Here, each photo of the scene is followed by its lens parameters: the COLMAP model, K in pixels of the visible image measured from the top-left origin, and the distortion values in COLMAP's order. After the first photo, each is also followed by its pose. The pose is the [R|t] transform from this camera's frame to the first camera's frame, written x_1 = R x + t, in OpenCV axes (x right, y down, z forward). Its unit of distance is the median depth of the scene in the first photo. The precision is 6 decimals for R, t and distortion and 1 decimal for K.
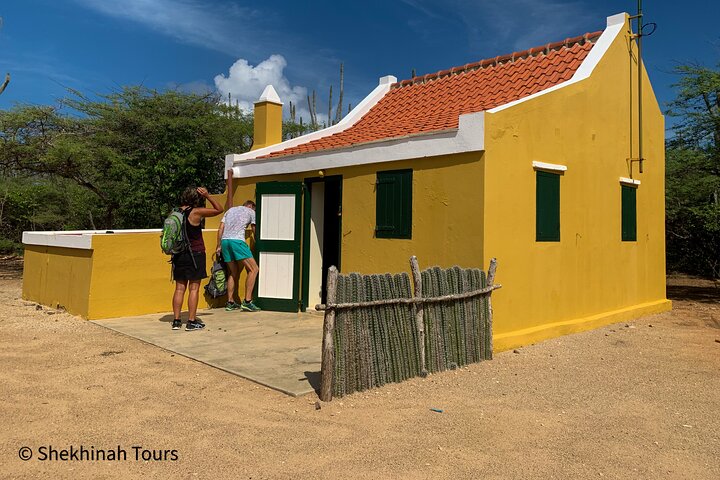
lens RADIAL K [[538.1, 0, 360.0], [0, 538.1, 240.0], [0, 0, 1]] dist [0.007614, -0.003657]
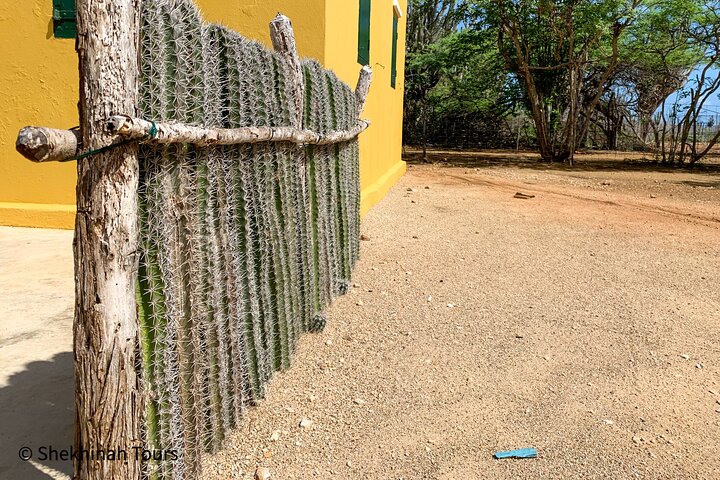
lens RADIAL K [[538.1, 0, 360.0], [0, 538.1, 240.0], [0, 0, 1]] dist [0.007614, -0.003657]
pose [[0.801149, -0.118520, 0.586612, -0.095198], [-0.012381, 0.976702, 0.214243, 0.112571], [-0.598337, -0.178904, 0.781016, 0.760454]]
